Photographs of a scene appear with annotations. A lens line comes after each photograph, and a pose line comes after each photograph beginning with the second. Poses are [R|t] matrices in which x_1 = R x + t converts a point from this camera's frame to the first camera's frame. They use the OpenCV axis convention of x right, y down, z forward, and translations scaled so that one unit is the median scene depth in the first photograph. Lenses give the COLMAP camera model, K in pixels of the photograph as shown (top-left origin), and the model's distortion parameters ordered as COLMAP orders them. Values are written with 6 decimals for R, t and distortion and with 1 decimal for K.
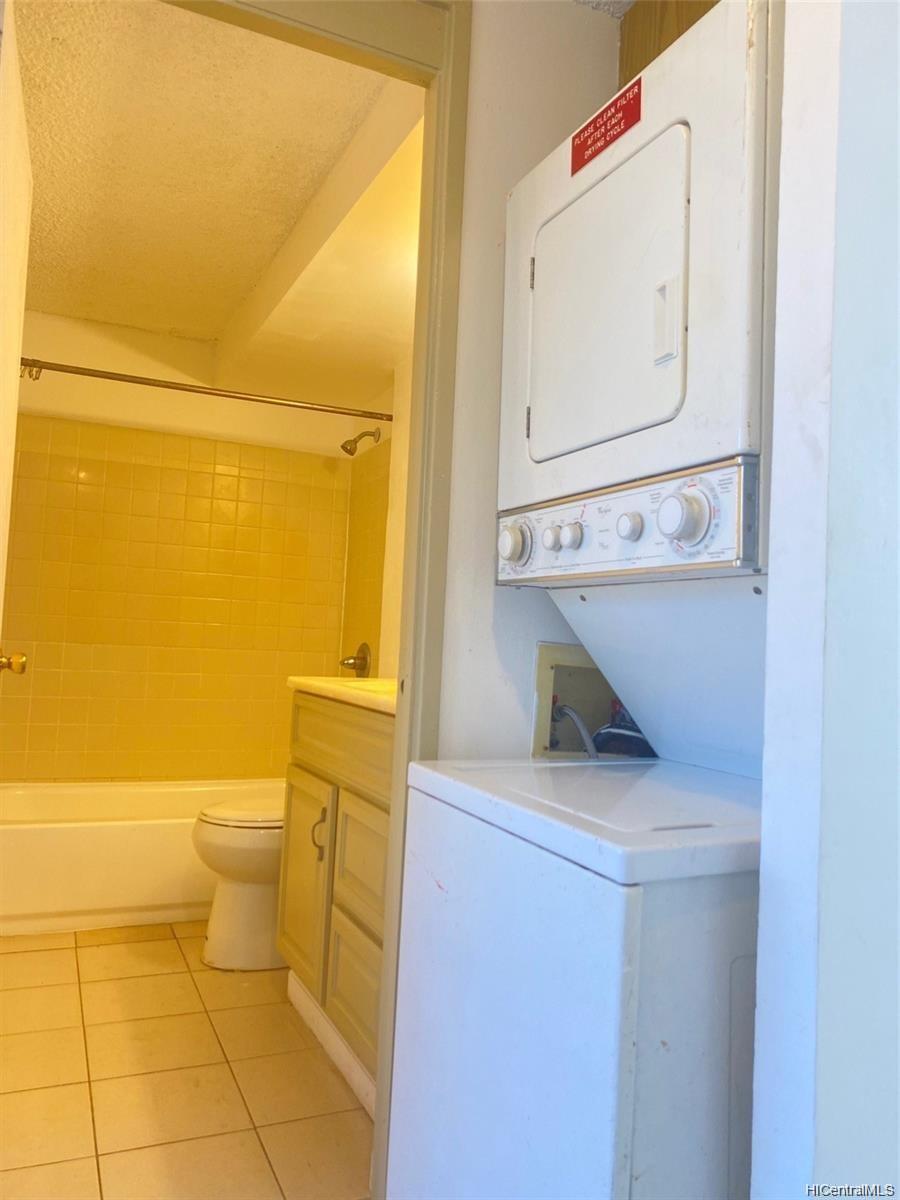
lens RADIAL K [[918.3, 0, 436.2], [0, 918.3, 611.0], [0, 0, 1]] dist [0.129967, -0.246837]
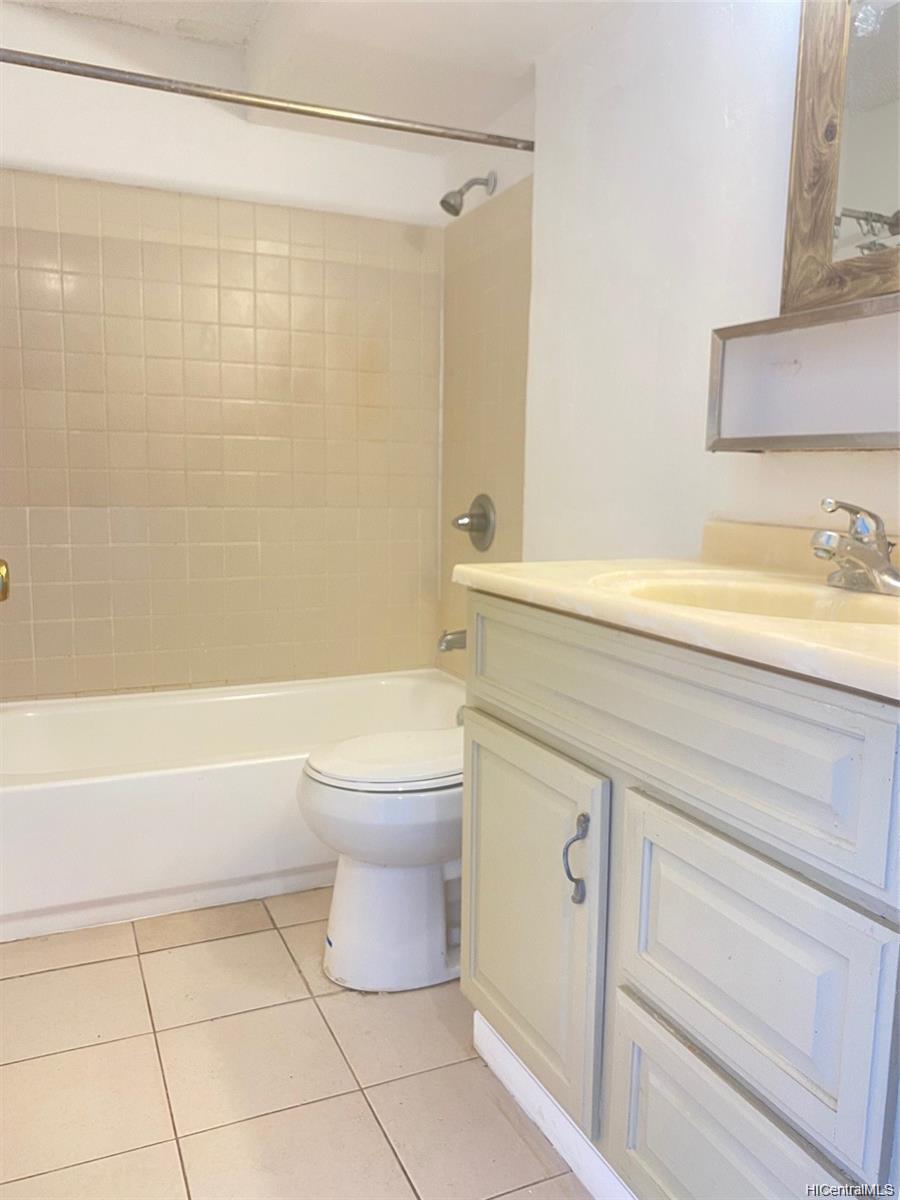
lens RADIAL K [[918.3, 0, 436.2], [0, 918.3, 611.0], [0, 0, 1]] dist [0.129967, -0.246837]
pose [[0.999397, -0.034724, 0.000609, -0.148403], [0.034061, 0.983427, 0.178076, -0.006137], [-0.006782, -0.177948, 0.984017, 0.344275]]
